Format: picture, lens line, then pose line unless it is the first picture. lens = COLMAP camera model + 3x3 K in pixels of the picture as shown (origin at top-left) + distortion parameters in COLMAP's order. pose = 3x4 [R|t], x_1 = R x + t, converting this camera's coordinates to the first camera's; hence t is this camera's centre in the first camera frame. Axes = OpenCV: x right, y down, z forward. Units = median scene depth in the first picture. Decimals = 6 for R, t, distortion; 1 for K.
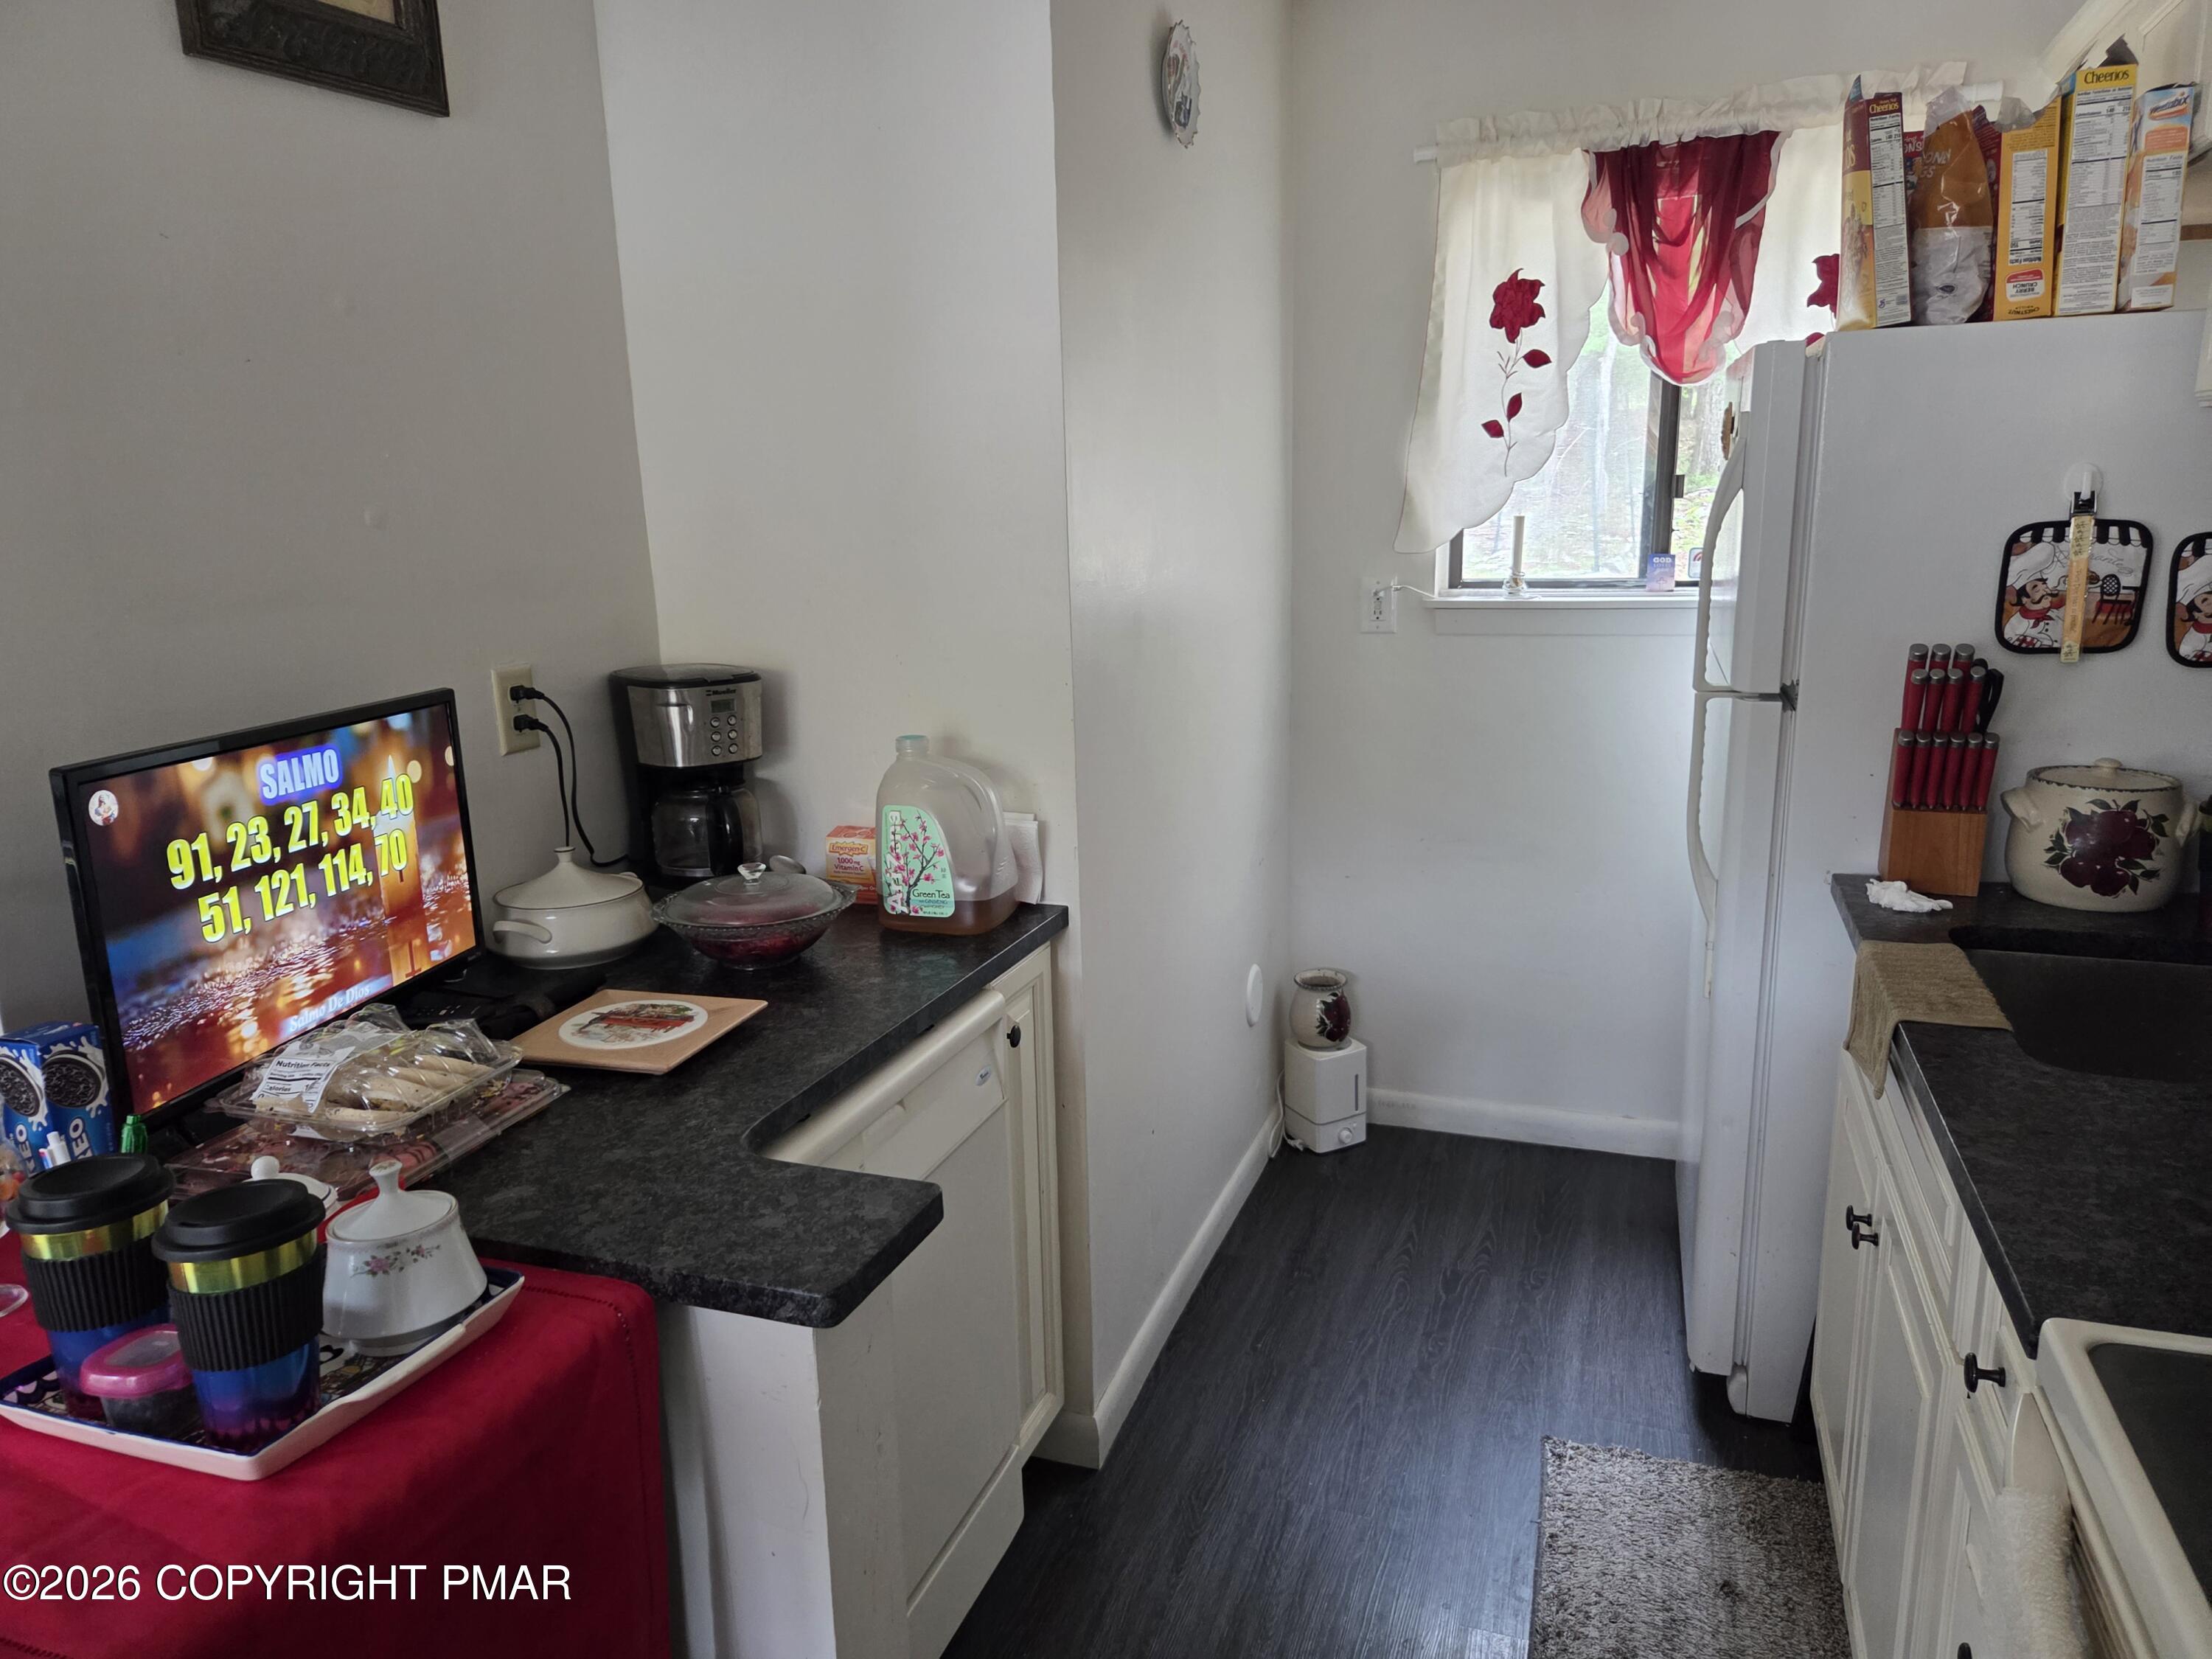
lens RADIAL K [[1486.7, 0, 1111.8], [0, 1486.7, 833.2], [0, 0, 1]] dist [0.066442, -0.043444]
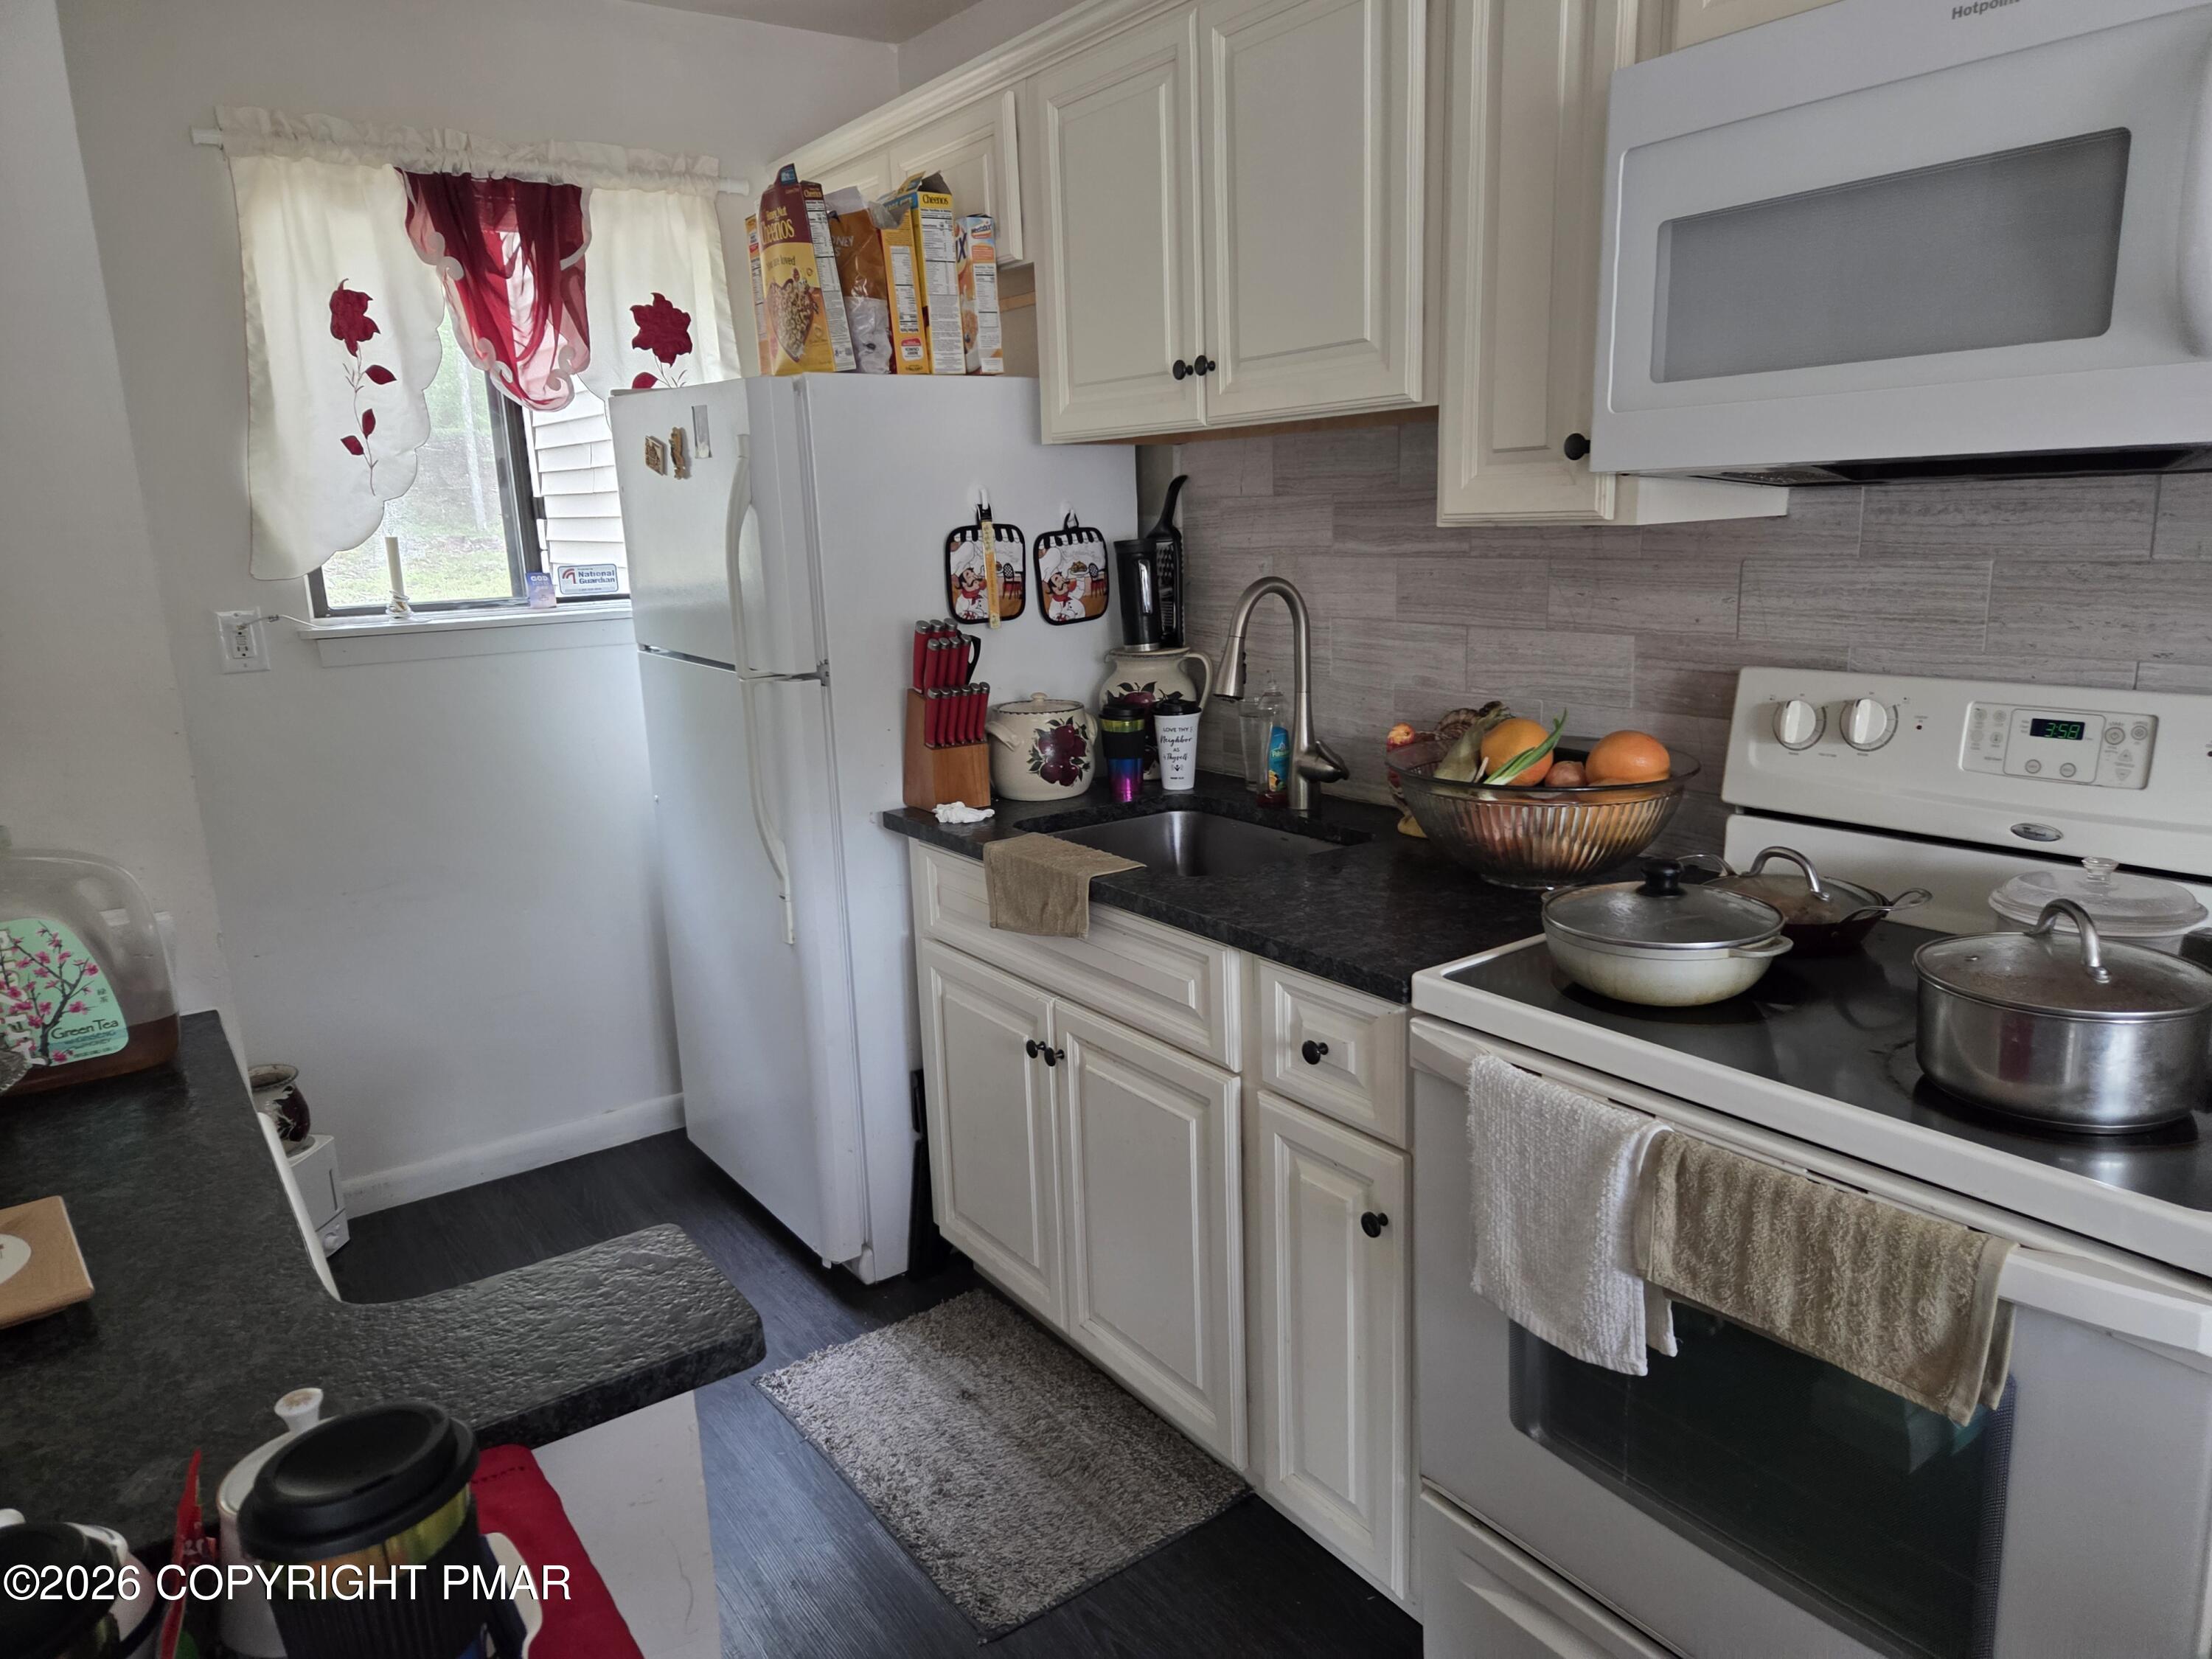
lens RADIAL K [[1486.7, 0, 1102.7], [0, 1486.7, 829.0], [0, 0, 1]] dist [0.066442, -0.043444]
pose [[0.583717, -0.173297, 0.793248, -0.395534], [0.199522, 0.977617, 0.066755, -0.005376], [-0.787061, 0.119305, 0.605228, 0.125213]]
